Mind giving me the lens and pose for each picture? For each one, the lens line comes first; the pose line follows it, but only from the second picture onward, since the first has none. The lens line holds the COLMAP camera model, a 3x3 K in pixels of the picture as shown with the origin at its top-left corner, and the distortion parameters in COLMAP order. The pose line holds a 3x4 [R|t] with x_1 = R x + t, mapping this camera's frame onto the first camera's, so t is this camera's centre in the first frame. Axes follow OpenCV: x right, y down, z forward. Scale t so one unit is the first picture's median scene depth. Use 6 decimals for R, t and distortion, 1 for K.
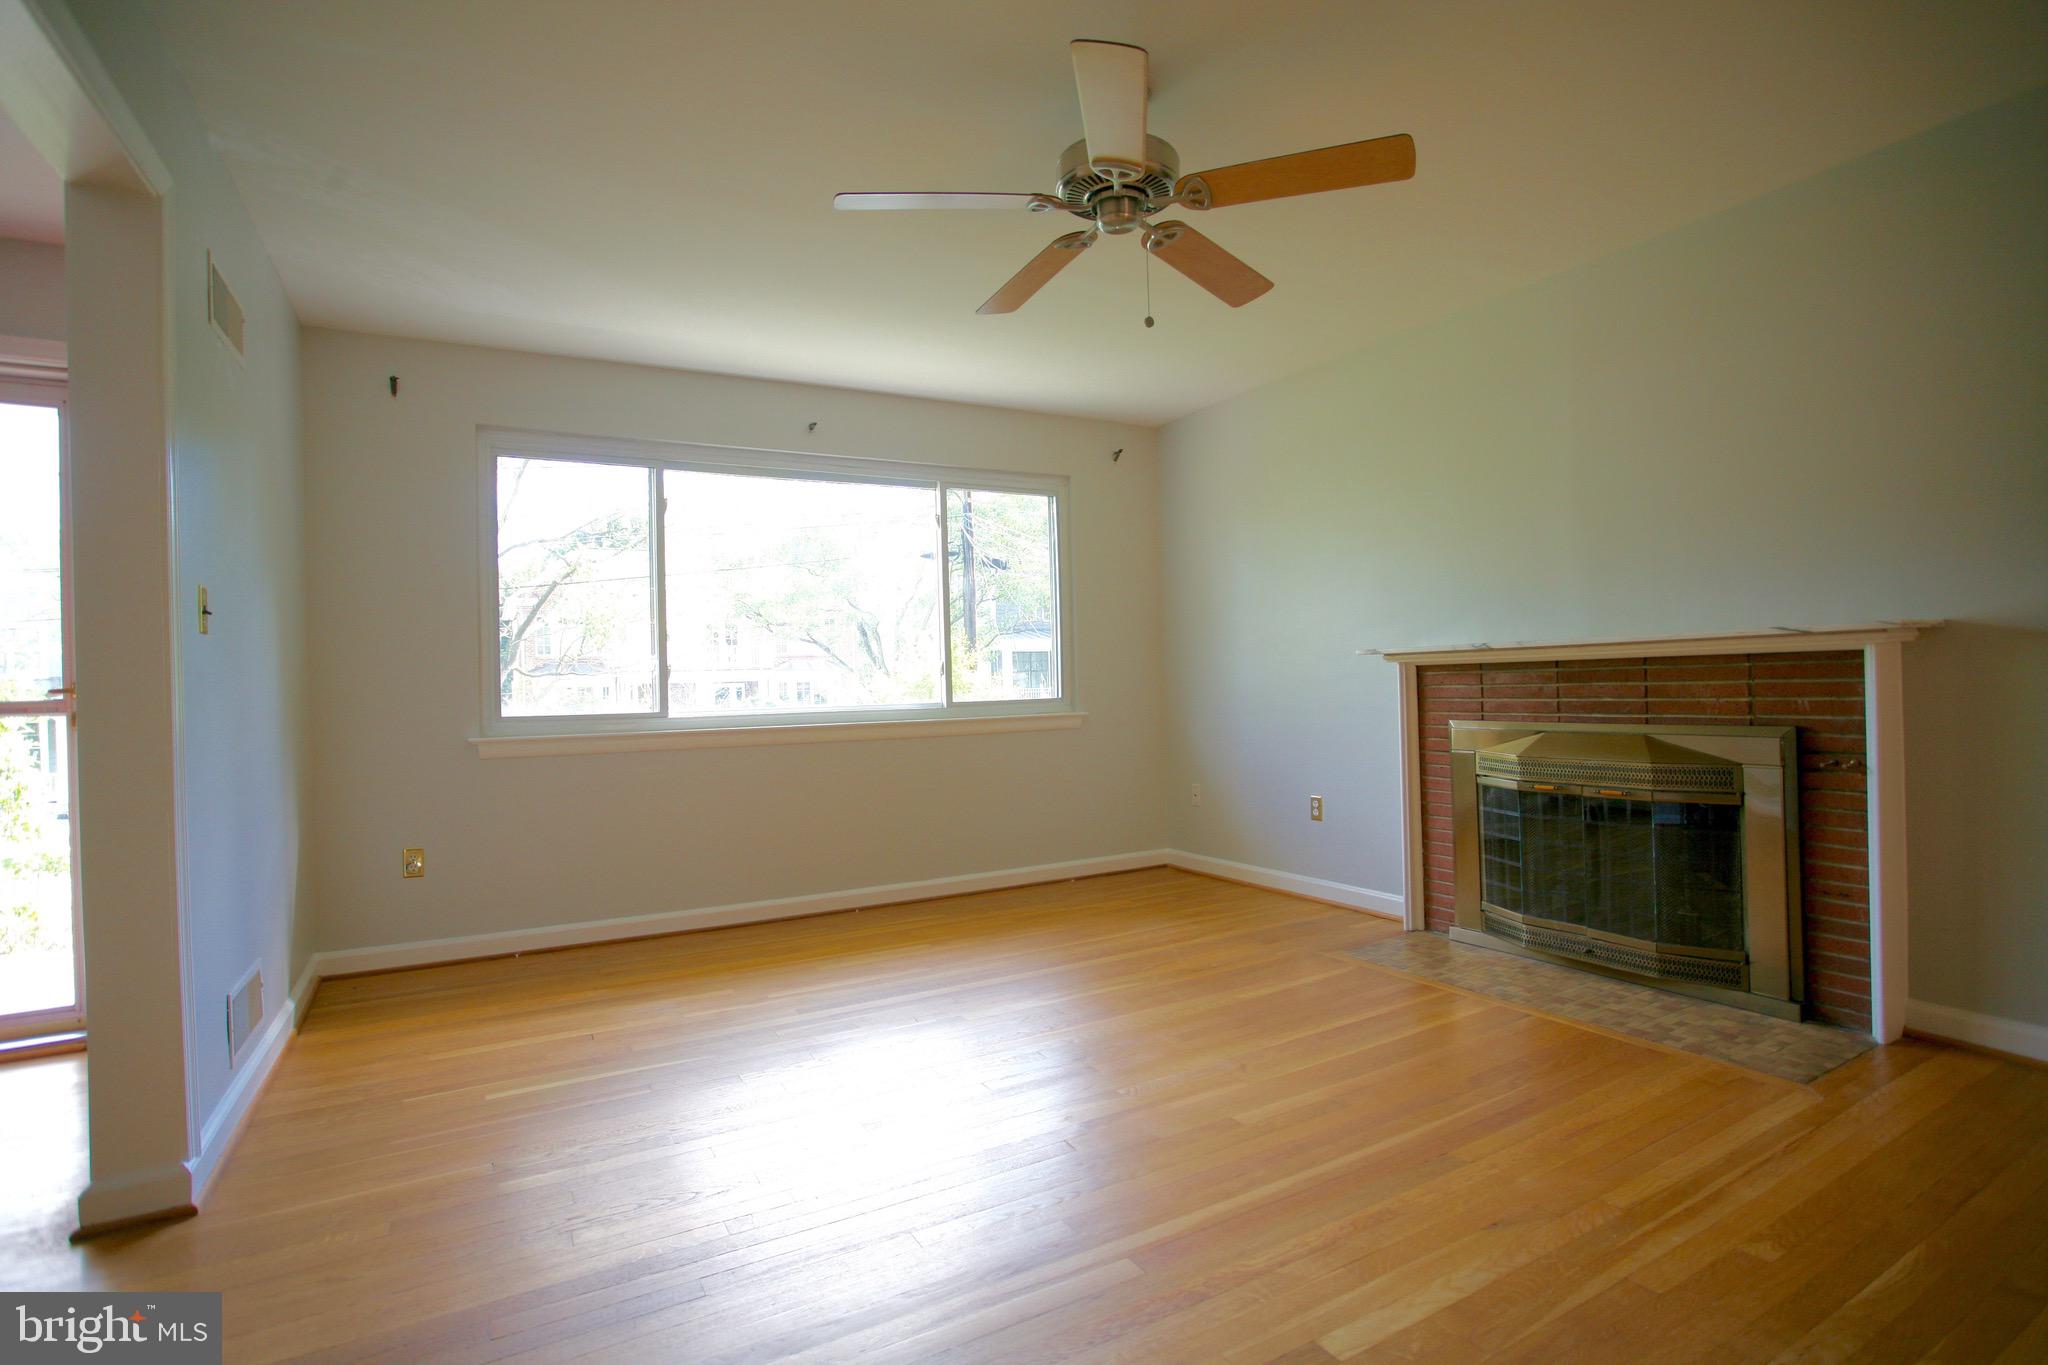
lens RADIAL K [[996.4, 0, 1035.7], [0, 996.4, 682.3], [0, 0, 1]] dist [-0.087106, 0.037179]
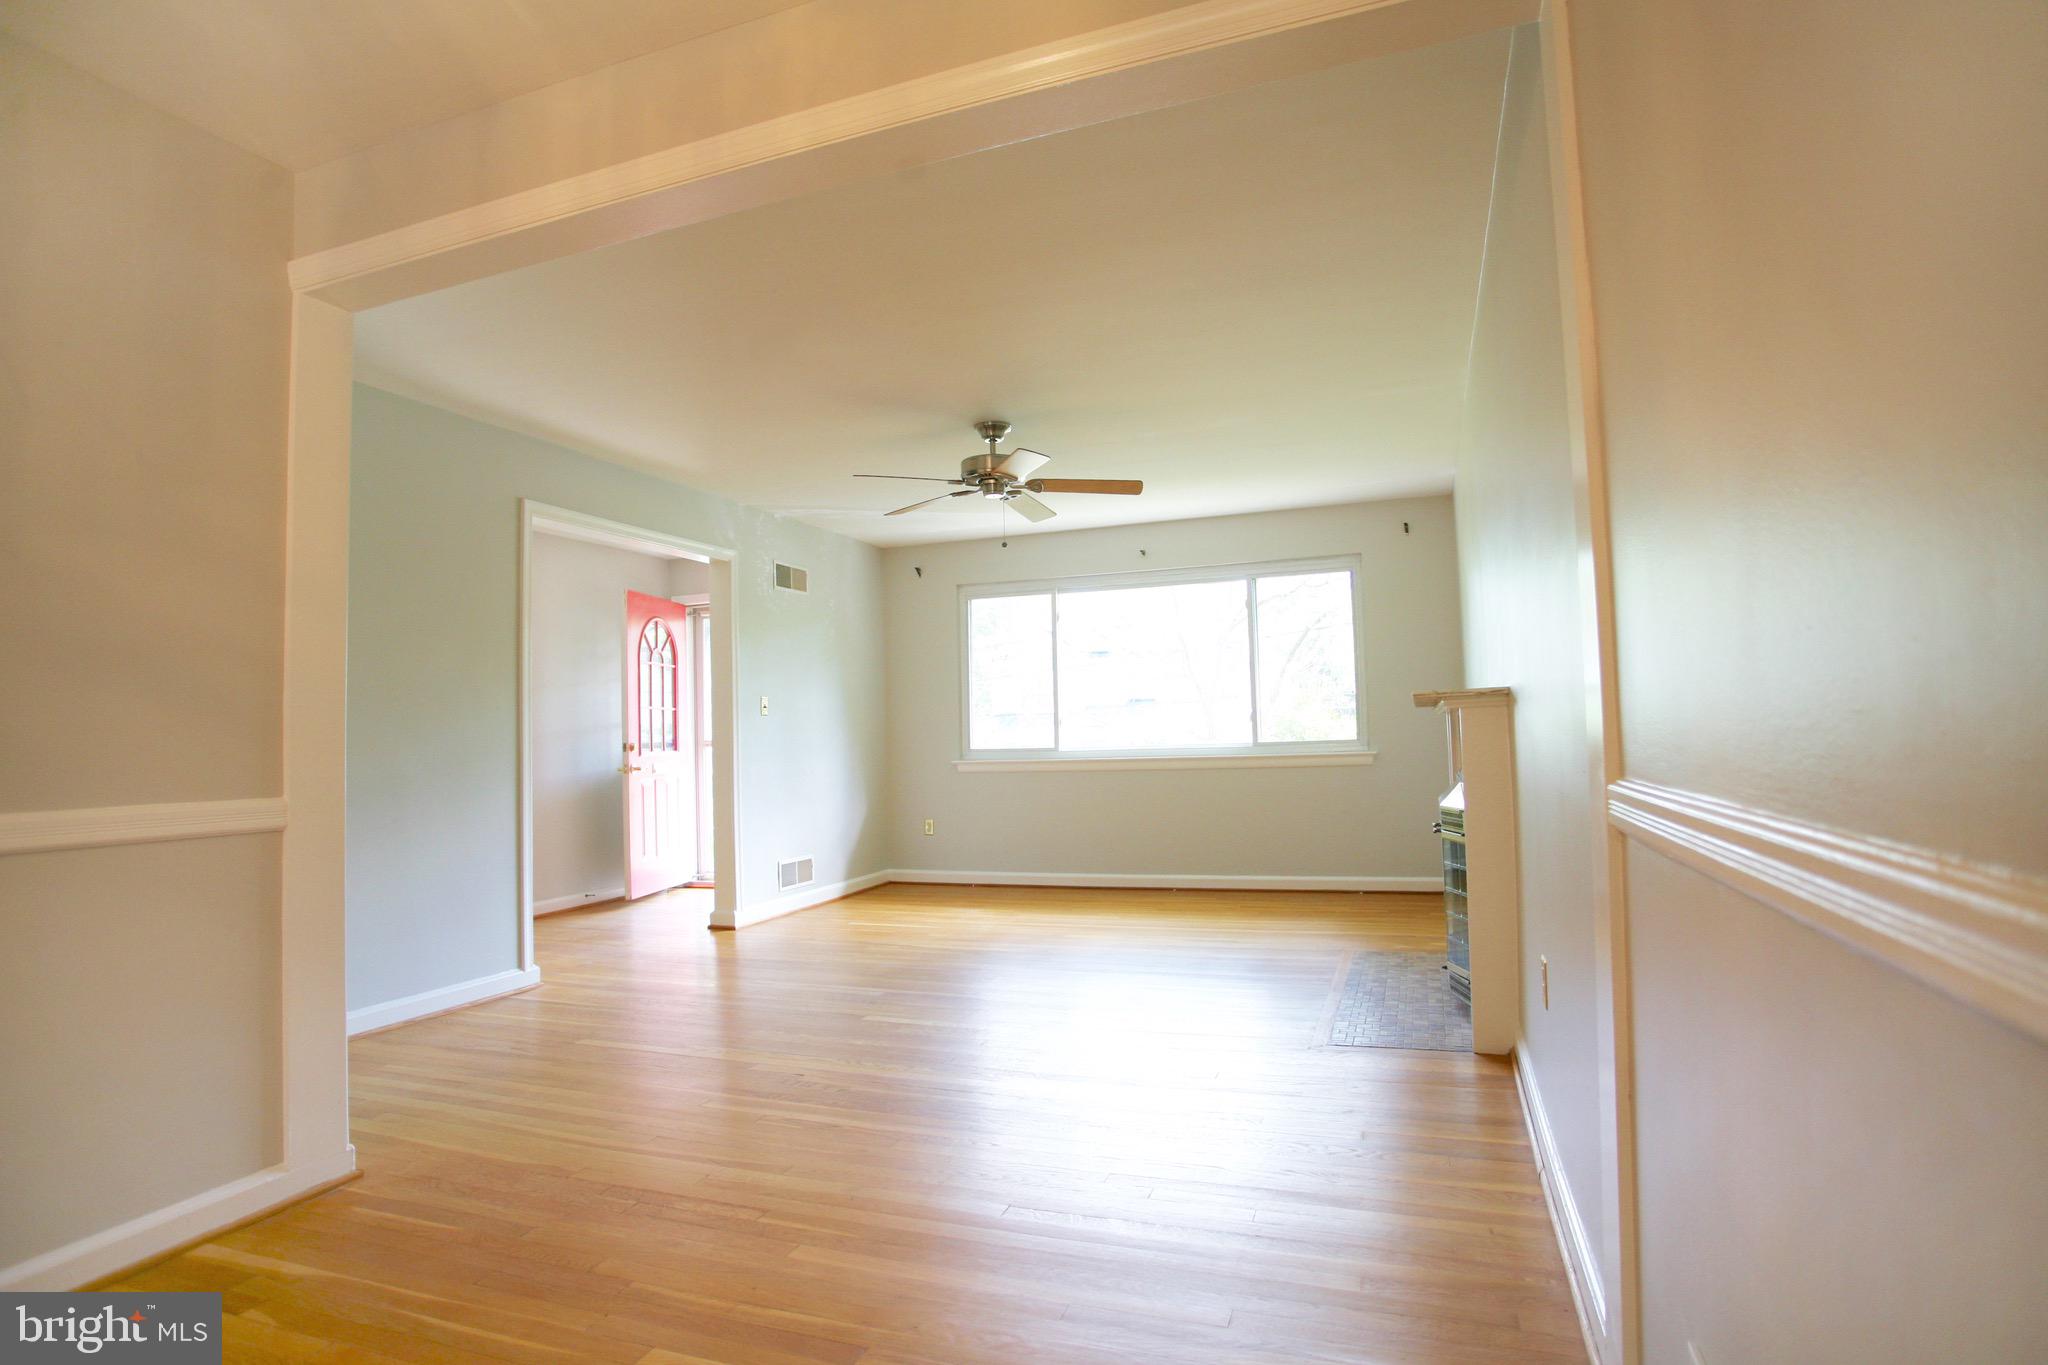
lens RADIAL K [[1040.9, 0, 1009.5], [0, 1040.9, 685.7], [0, 0, 1]] dist [-0.064940, 0.000991]
pose [[0.636668, -0.031031, -0.770513, 0.976003], [0.013186, 0.999482, -0.029357, -0.023824], [0.771025, 0.008530, 0.636748, -0.149176]]
